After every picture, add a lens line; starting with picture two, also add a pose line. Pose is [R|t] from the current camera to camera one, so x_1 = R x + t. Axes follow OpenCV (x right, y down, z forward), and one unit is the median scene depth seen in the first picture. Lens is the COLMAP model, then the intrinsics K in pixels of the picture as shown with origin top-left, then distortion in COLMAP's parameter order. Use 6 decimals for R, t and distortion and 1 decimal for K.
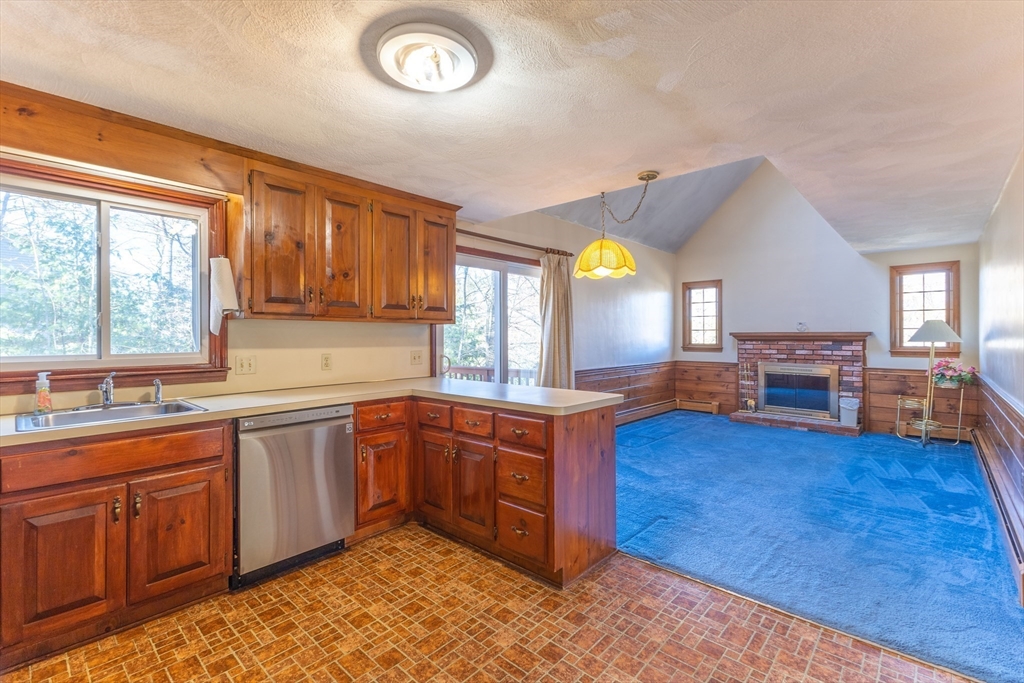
lens RADIAL K [[461.2, 0, 499.8], [0, 461.2, 339.2], [0, 0, 1]] dist [0.012595, -0.002759]
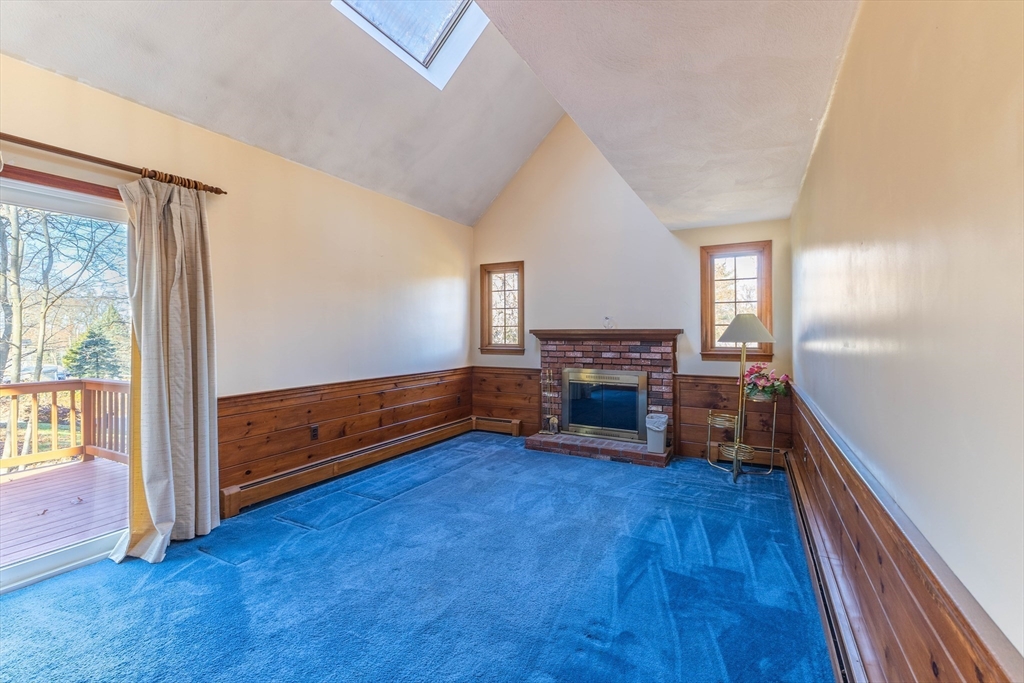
lens RADIAL K [[461.2, 0, 512.1], [0, 461.2, 334.4], [0, 0, 1]] dist [0.012595, -0.002759]
pose [[0.963055, -0.001732, 0.269300, 0.307129], [0.002839, 0.999989, -0.003720, -0.004389], [-0.269291, 0.004348, 0.963049, 0.316785]]
